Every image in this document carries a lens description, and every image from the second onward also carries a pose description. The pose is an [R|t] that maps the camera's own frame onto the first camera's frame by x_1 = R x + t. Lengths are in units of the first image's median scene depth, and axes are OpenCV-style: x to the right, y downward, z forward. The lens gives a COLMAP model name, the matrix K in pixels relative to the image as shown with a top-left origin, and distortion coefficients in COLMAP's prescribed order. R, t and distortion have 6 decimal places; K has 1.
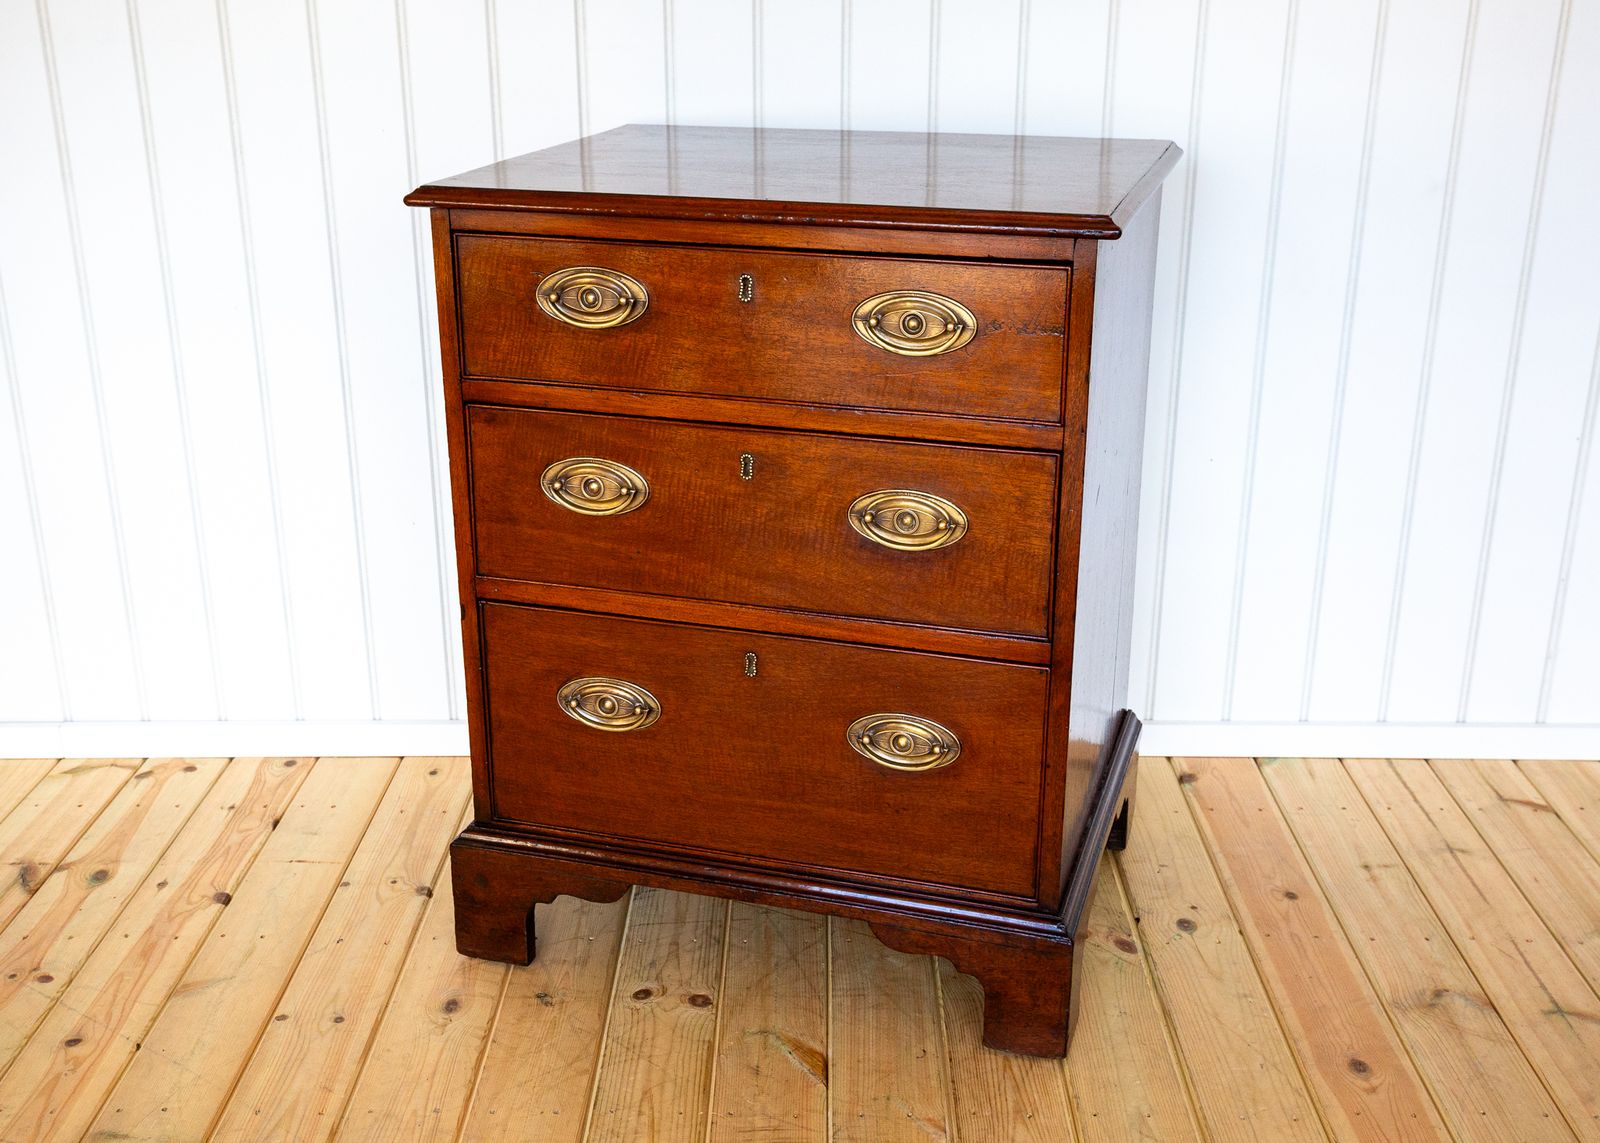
lens RADIAL K [[1762.5, 0, 791.4], [0, 1762.5, 574.8], [0, 0, 1]] dist [0.044570, 0.000000]
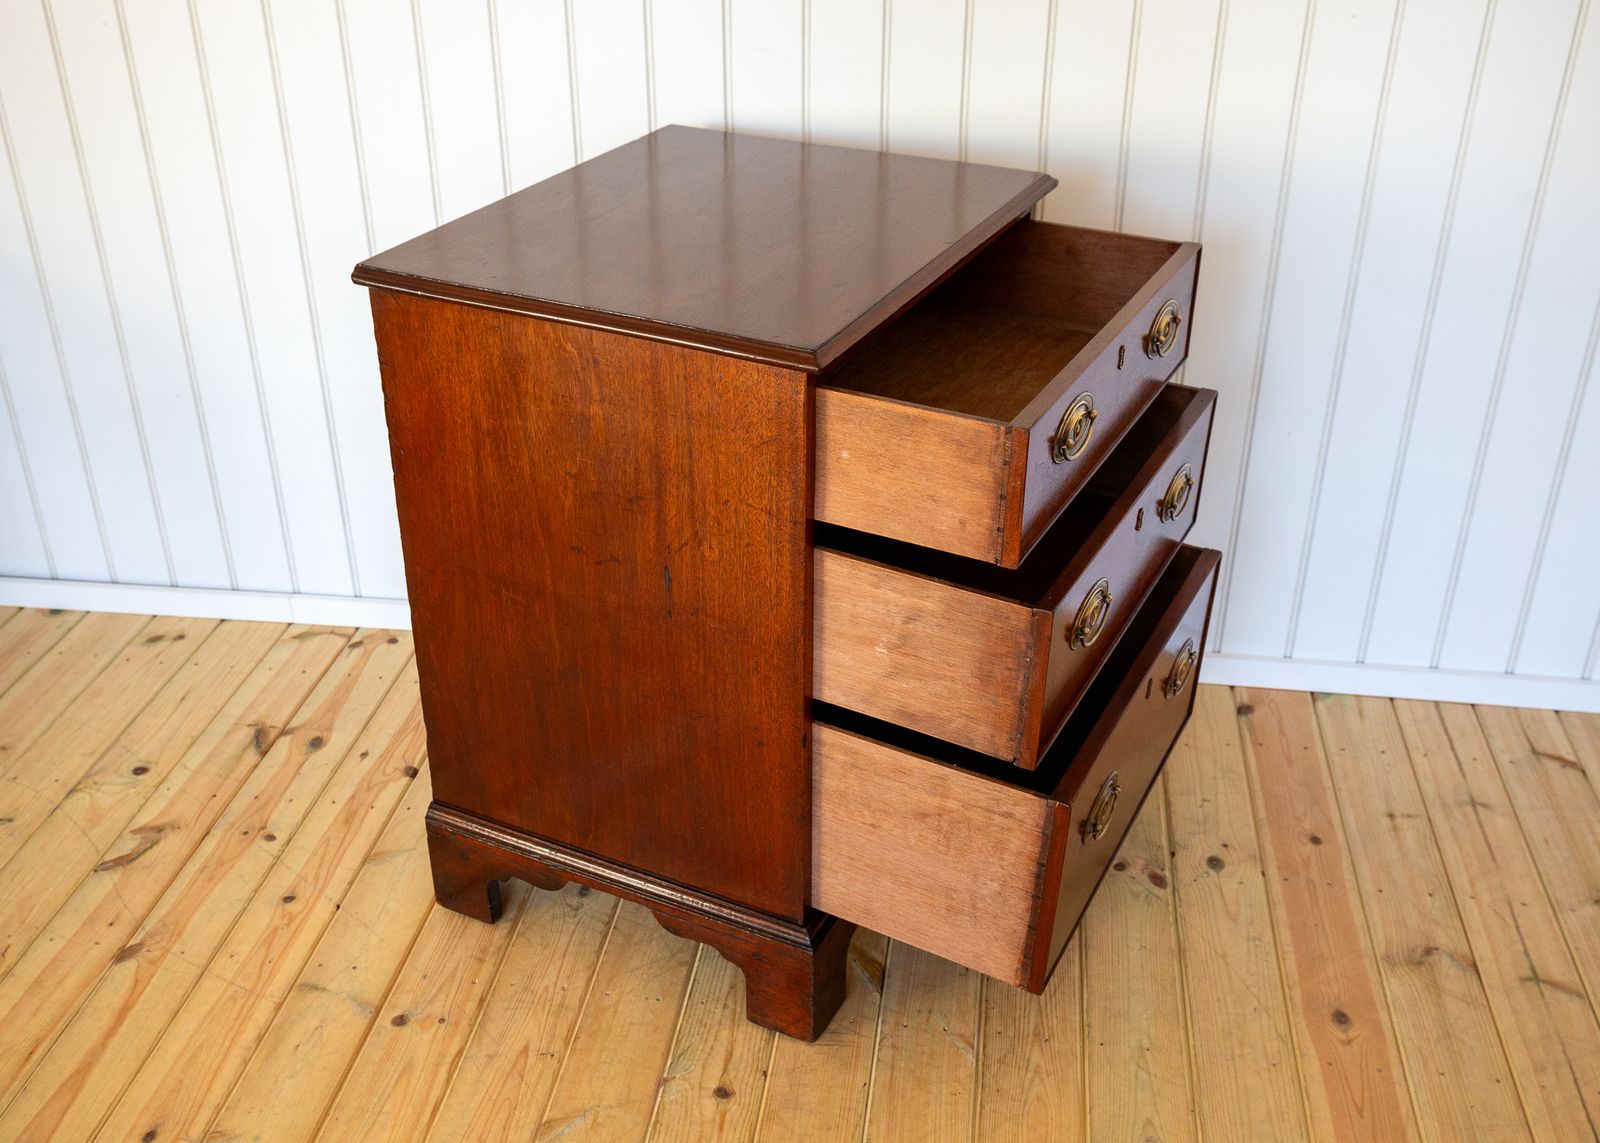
lens RADIAL K [[1627.4, 0, 777.9], [0, 1627.4, 558.0], [0, 0, 1]] dist [0.044779, 0.000000]
pose [[0.991049, 0.058599, -0.119953, 0.061958], [-0.040073, 0.987660, 0.151402, -0.159336], [0.127345, -0.145239, 0.981167, -0.054177]]
